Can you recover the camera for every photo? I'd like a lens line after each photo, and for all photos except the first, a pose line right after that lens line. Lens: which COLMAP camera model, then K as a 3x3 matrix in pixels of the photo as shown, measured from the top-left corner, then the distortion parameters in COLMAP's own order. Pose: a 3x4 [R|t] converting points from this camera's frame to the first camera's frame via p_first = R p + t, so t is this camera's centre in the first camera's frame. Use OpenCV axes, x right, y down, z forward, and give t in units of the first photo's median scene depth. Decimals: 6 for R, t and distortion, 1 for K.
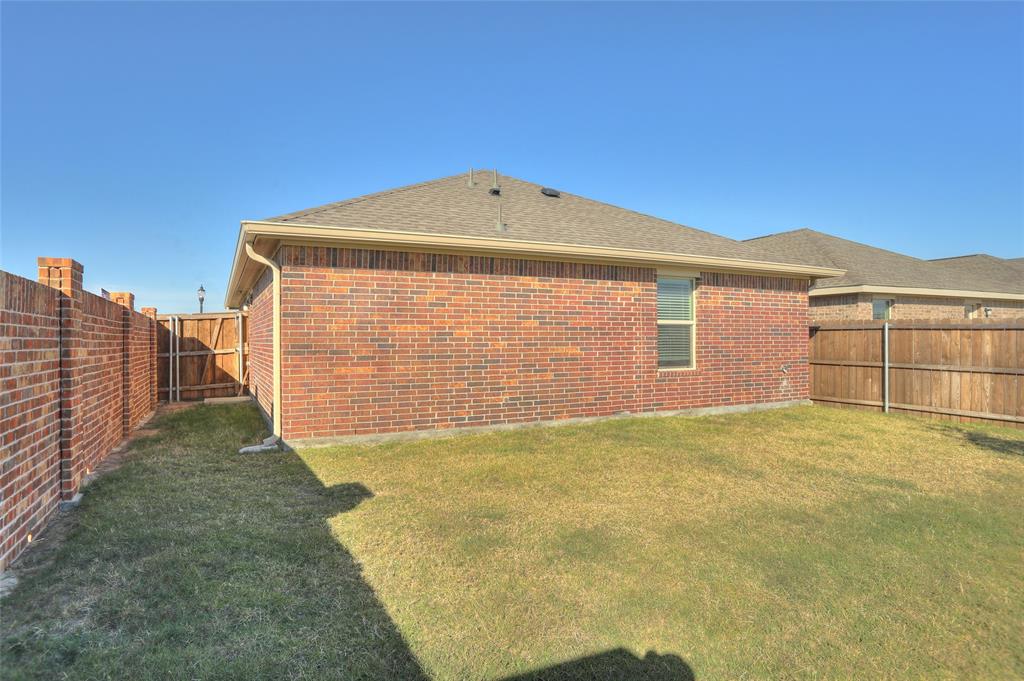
lens RADIAL K [[586.6, 0, 509.9], [0, 586.6, 340.0], [0, 0, 1]] dist [-0.001749, -0.000060]
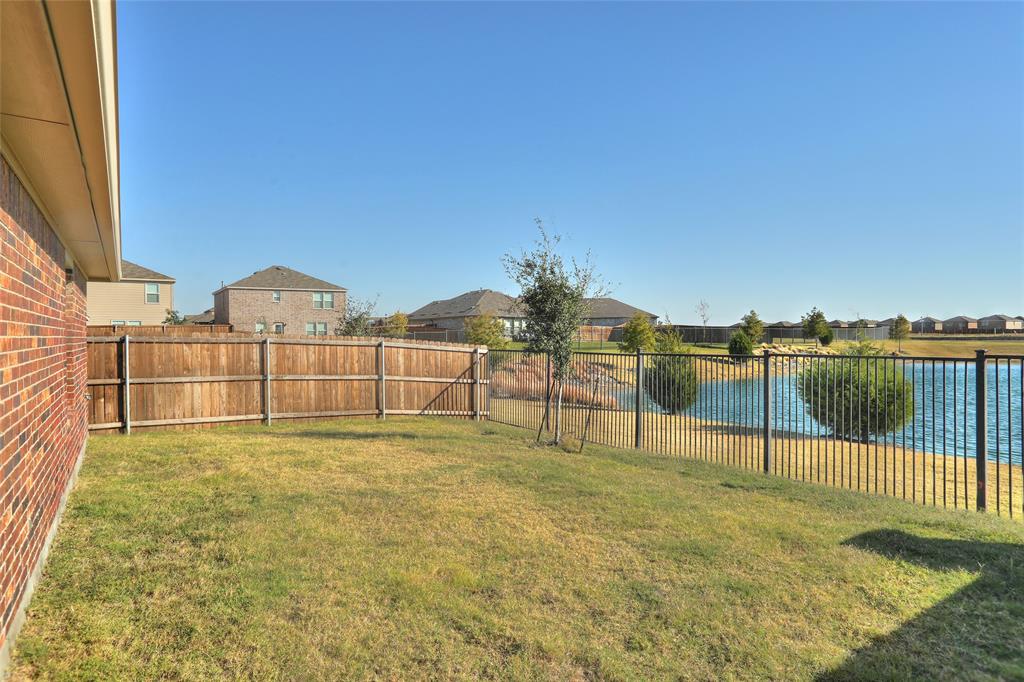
lens RADIAL K [[586.6, 0, 509.6], [0, 586.6, 339.9], [0, 0, 1]] dist [-0.001749, -0.000060]
pose [[-0.108940, -0.006563, 0.994027, -0.343824], [0.002890, 0.999972, 0.006919, -0.027469], [-0.994044, 0.003627, -0.108918, 0.522099]]
